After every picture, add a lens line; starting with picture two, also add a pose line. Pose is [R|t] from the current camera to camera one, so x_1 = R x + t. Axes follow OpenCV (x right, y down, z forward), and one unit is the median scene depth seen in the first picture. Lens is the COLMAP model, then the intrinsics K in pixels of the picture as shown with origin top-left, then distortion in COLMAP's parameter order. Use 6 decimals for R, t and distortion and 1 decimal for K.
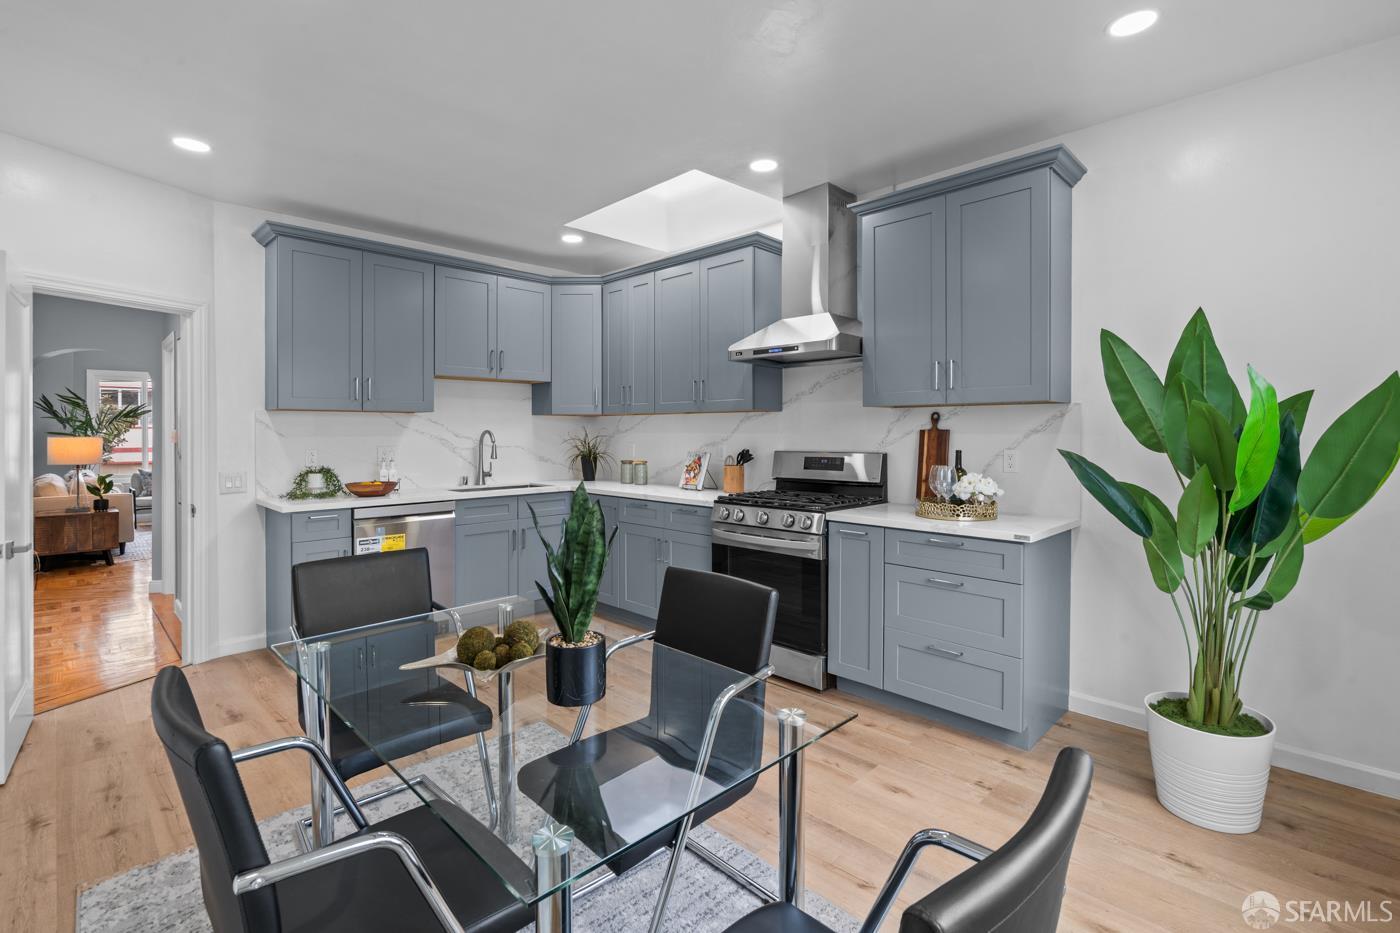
lens RADIAL K [[645.6, 0, 704.6], [0, 645.6, 433.9], [0, 0, 1]] dist [-0.004026, 0.001834]
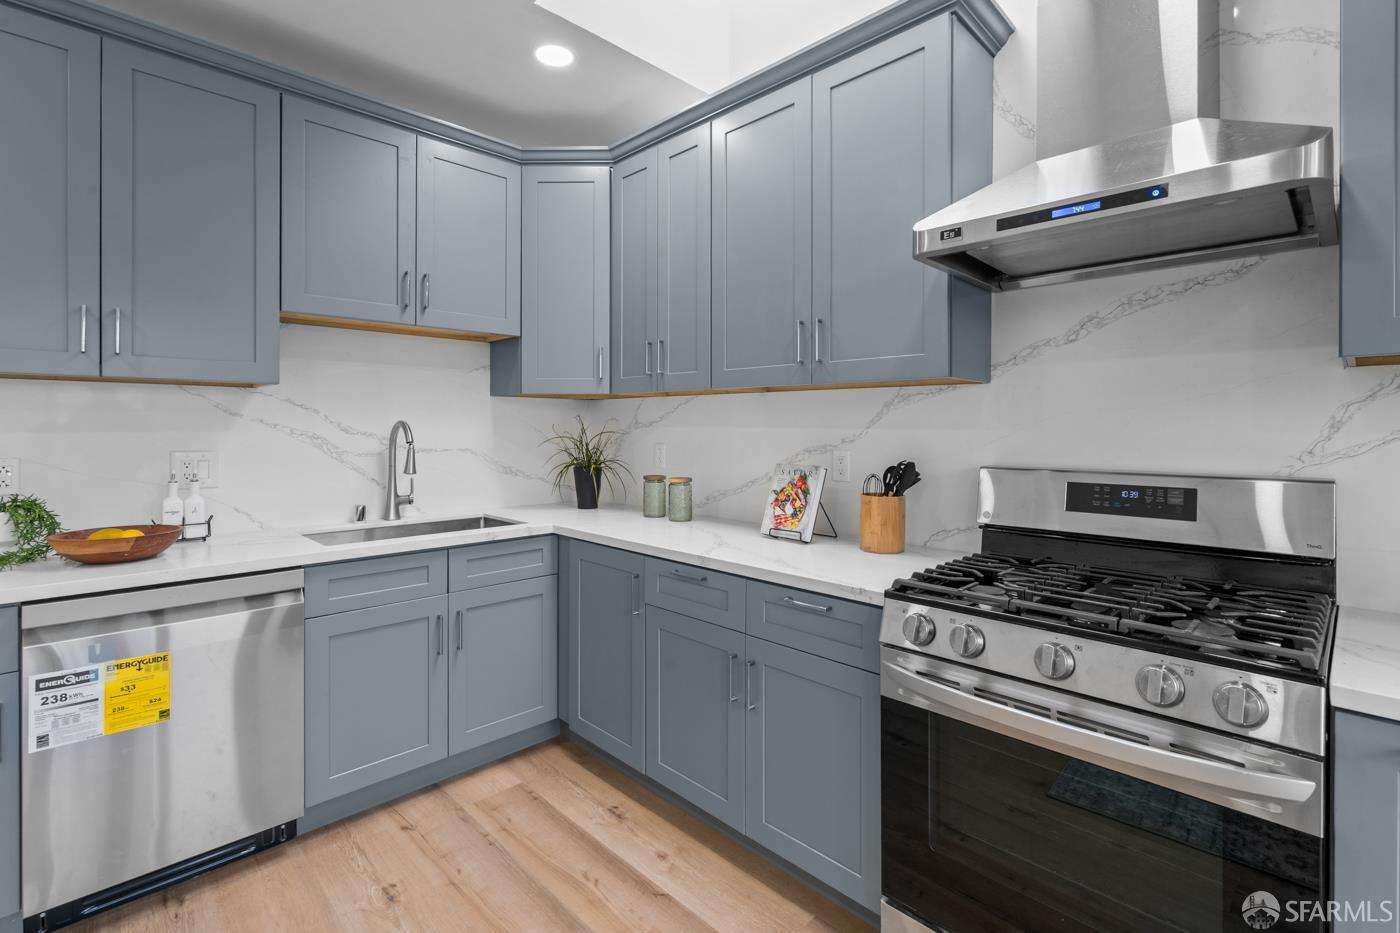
lens RADIAL K [[645.6, 0, 708.6], [0, 645.6, 428.4], [0, 0, 1]] dist [-0.004026, 0.001834]
pose [[0.999993, 0.003787, 0.000085, -0.082973], [-0.003787, 0.999993, 0.000672, -0.000932], [-0.000083, -0.000673, 1.000000, 0.494118]]
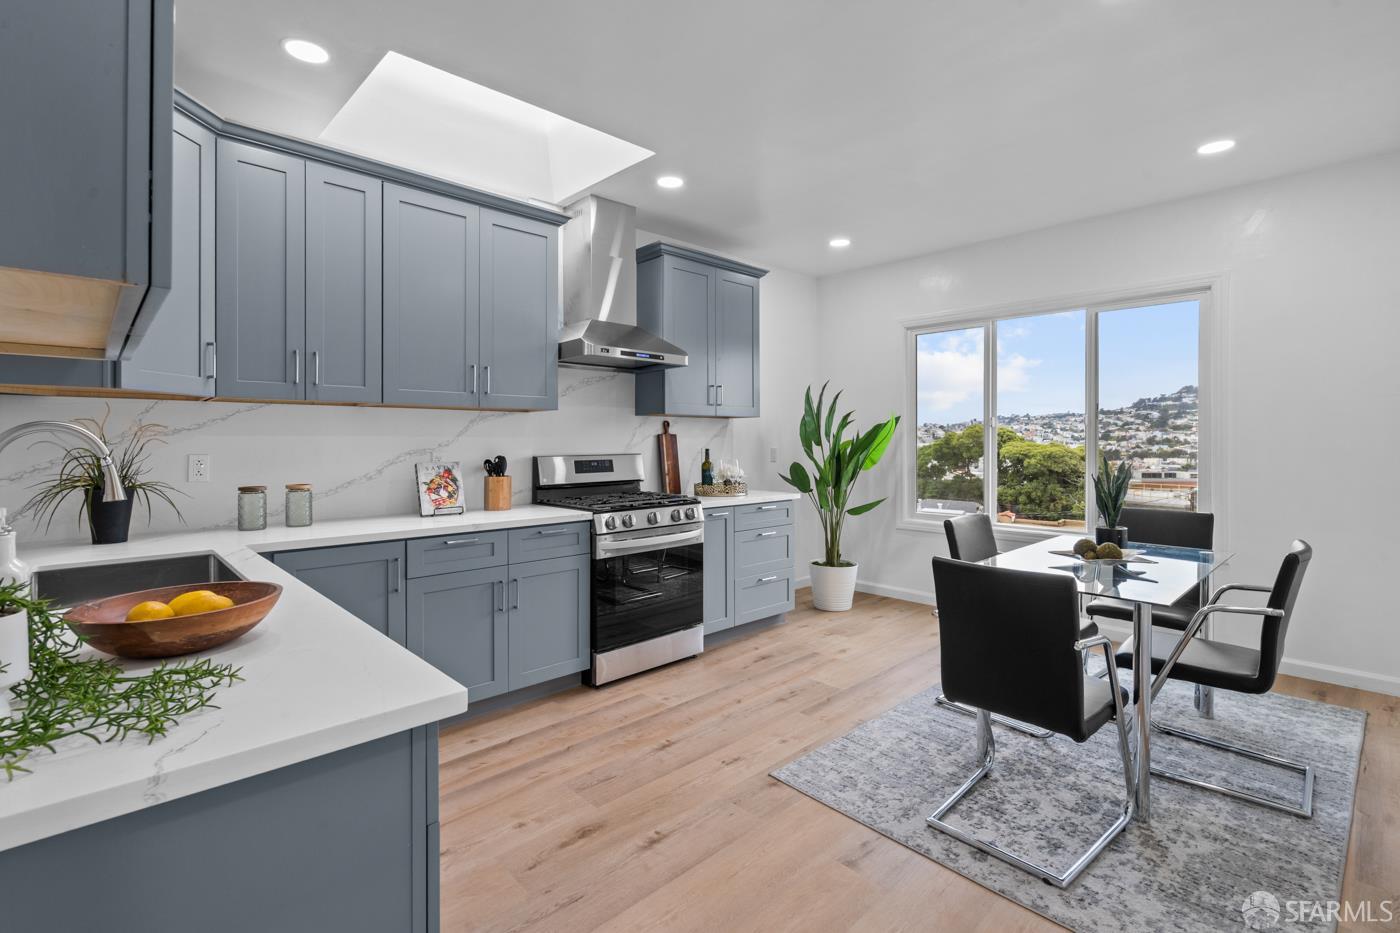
lens RADIAL K [[645.6, 0, 687.9], [0, 645.6, 440.1], [0, 0, 1]] dist [-0.004026, 0.001834]
pose [[0.036945, 0.001561, 0.999316, -0.726810], [0.004431, 0.999989, -0.001726, 0.005878], [-0.999307, 0.004491, 0.036938, 0.705683]]
